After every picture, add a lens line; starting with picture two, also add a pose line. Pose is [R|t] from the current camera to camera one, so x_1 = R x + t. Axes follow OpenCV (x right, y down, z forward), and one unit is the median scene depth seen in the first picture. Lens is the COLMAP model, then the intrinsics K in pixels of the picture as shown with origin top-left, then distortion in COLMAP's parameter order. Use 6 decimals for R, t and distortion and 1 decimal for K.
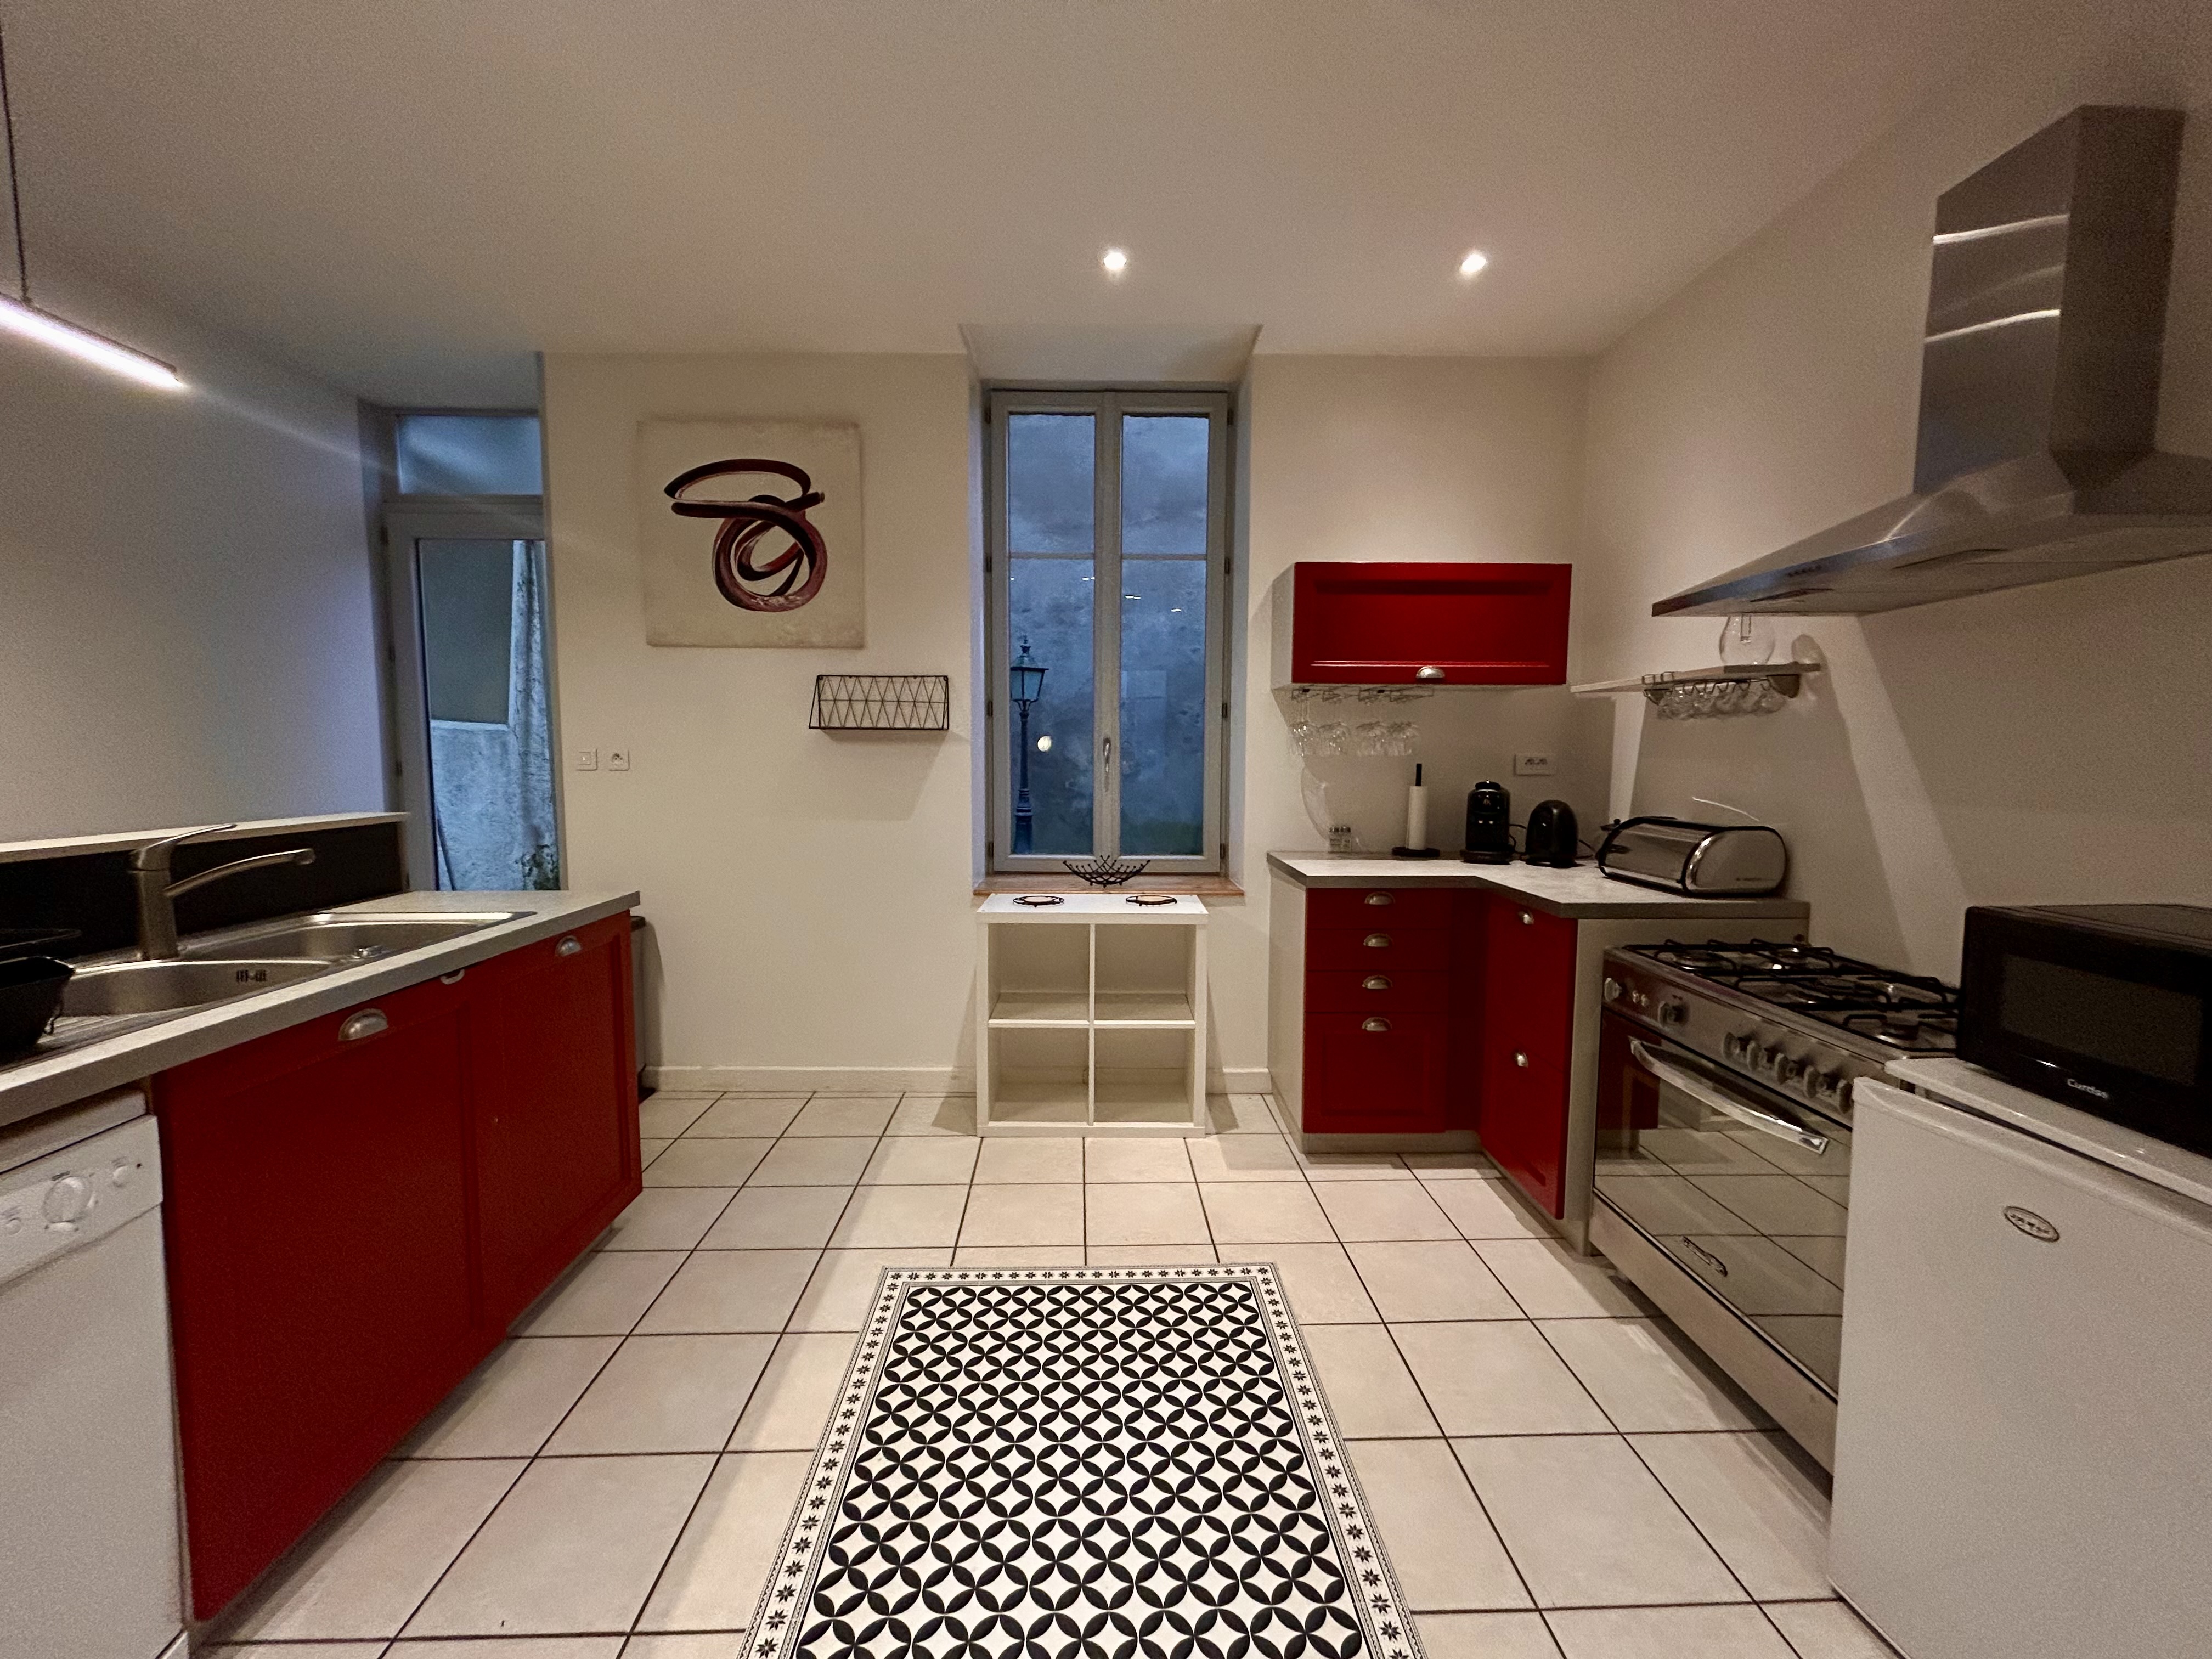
lens RADIAL K [[880.3, 0, 1108.2], [0, 880.3, 824.6], [0, 0, 1]] dist [-0.000290, -0.000017]
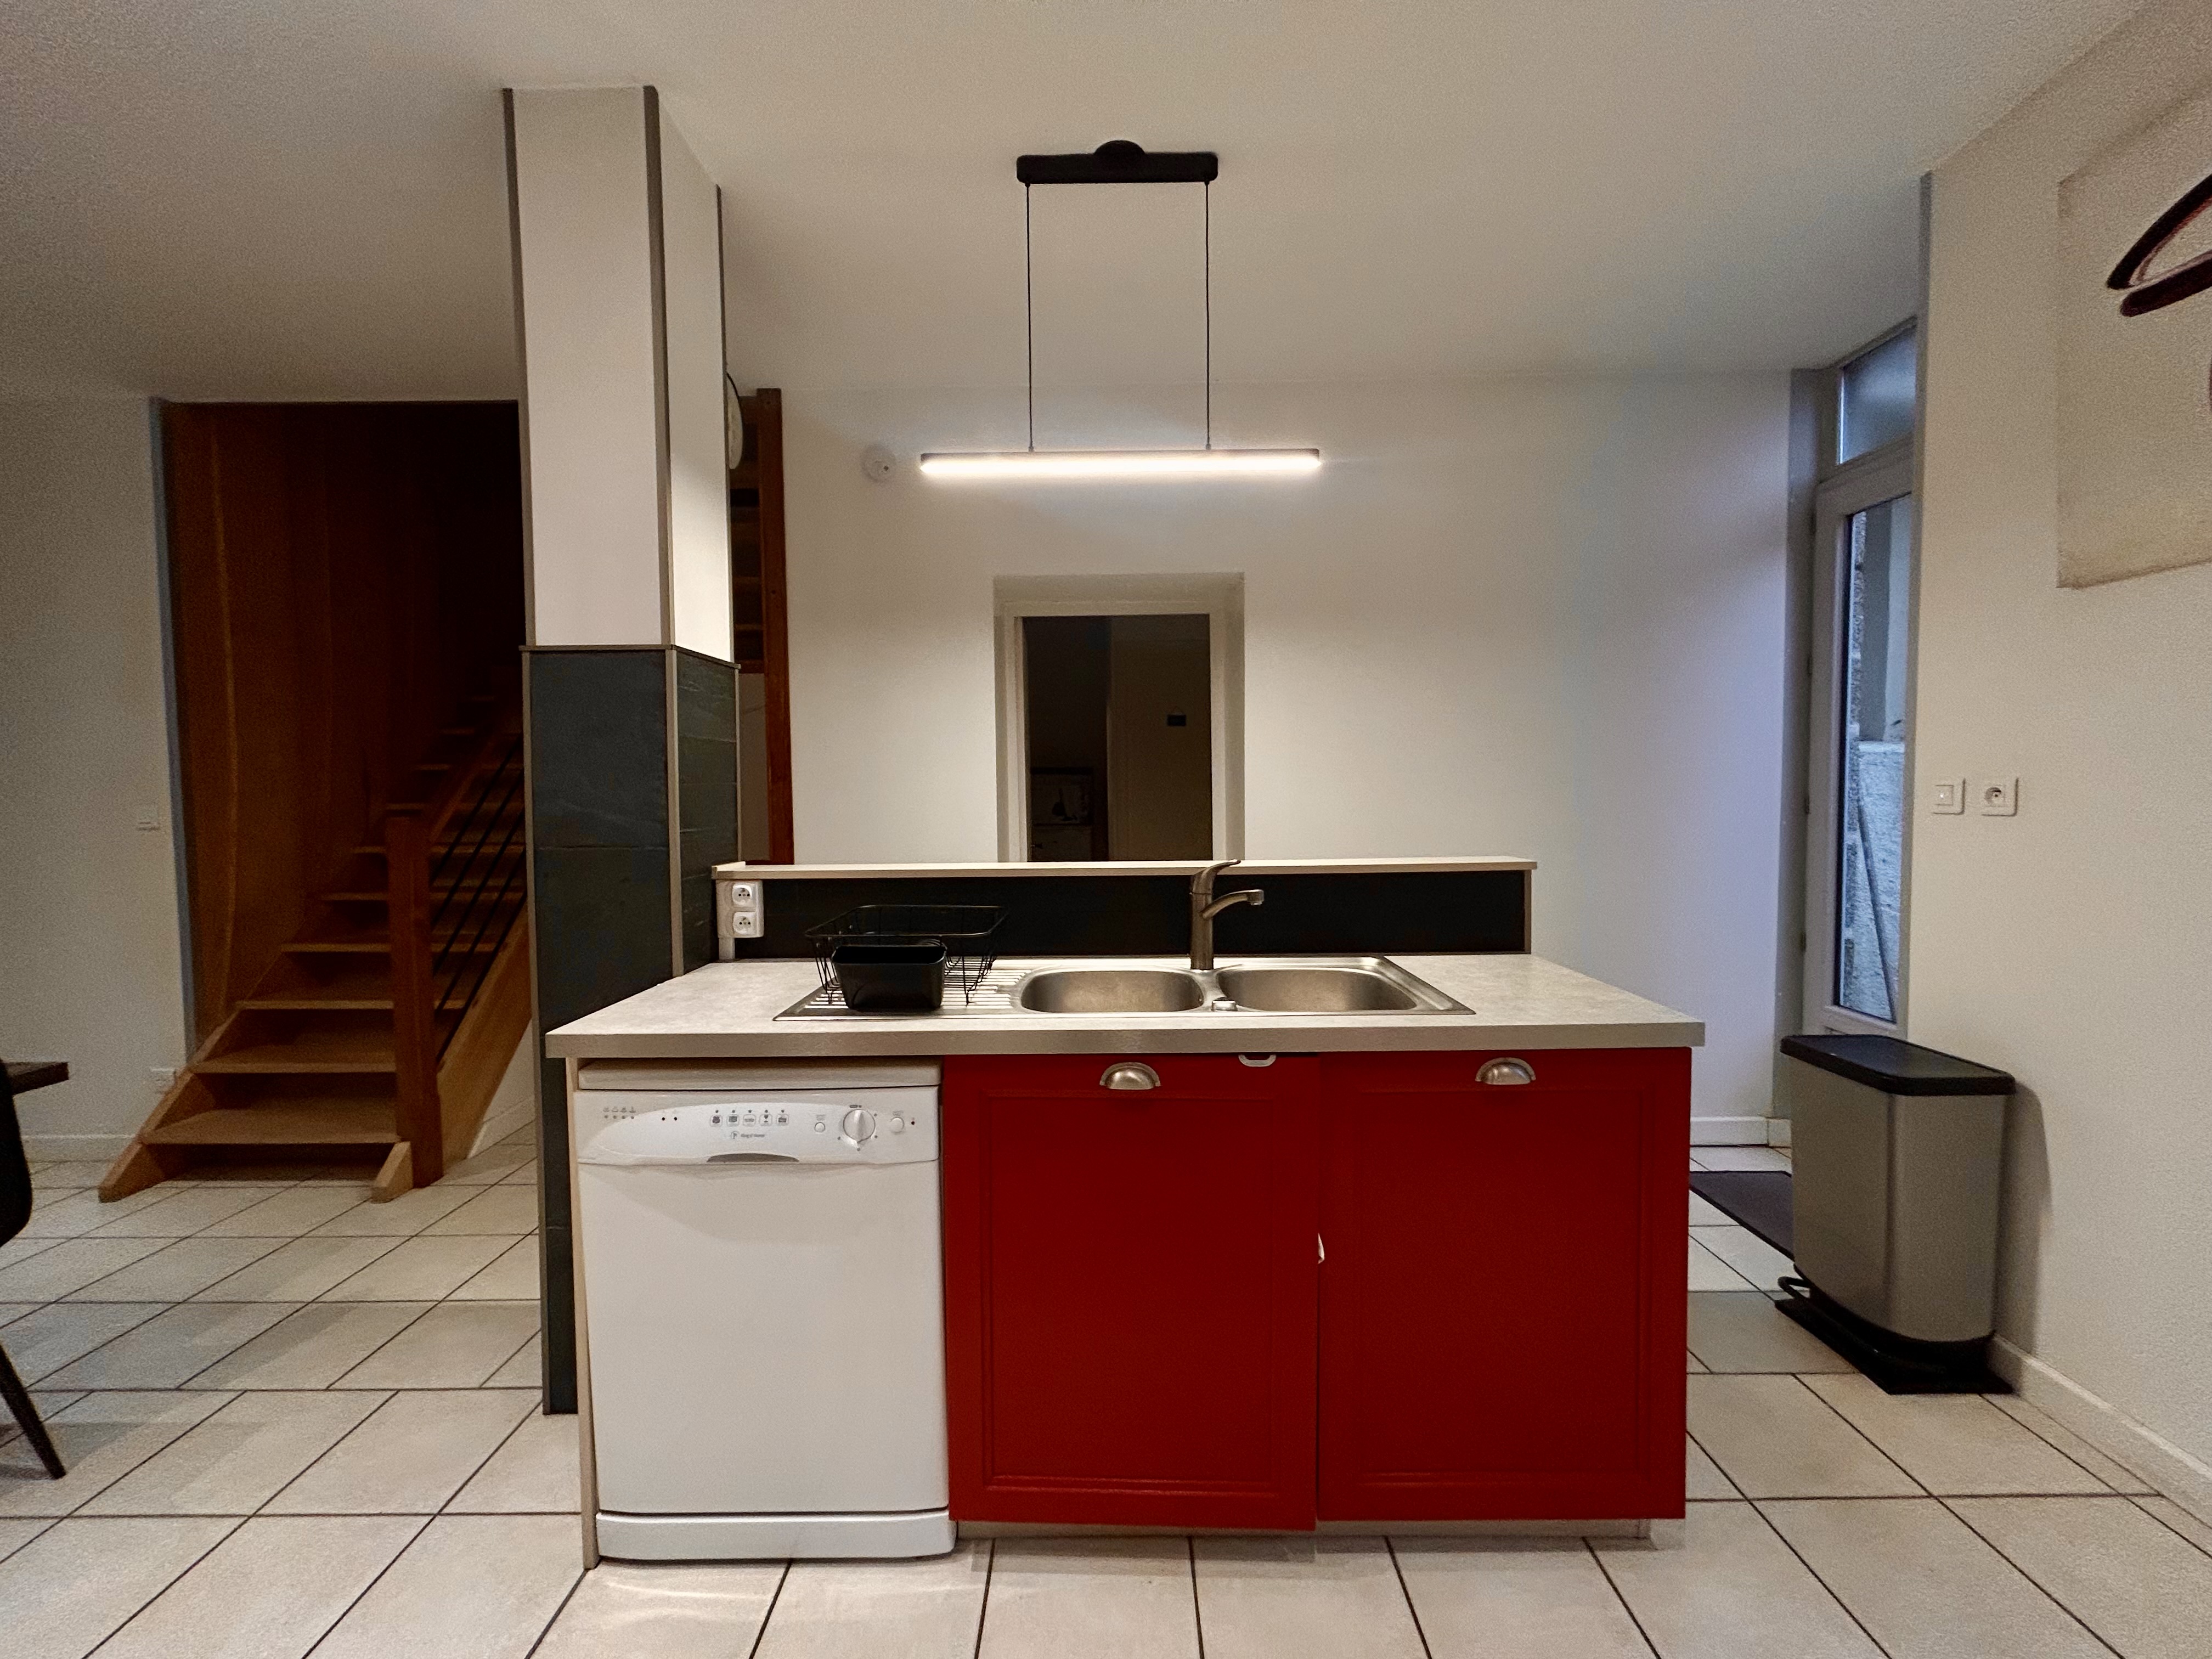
lens RADIAL K [[880.3, 0, 1112.8], [0, 880.3, 817.7], [0, 0, 1]] dist [-0.000290, -0.000017]
pose [[-0.020049, 0.037106, -0.999110, 0.064048], [-0.075559, 0.996397, 0.038522, -0.061615], [0.996940, 0.076264, -0.017173, 0.699741]]
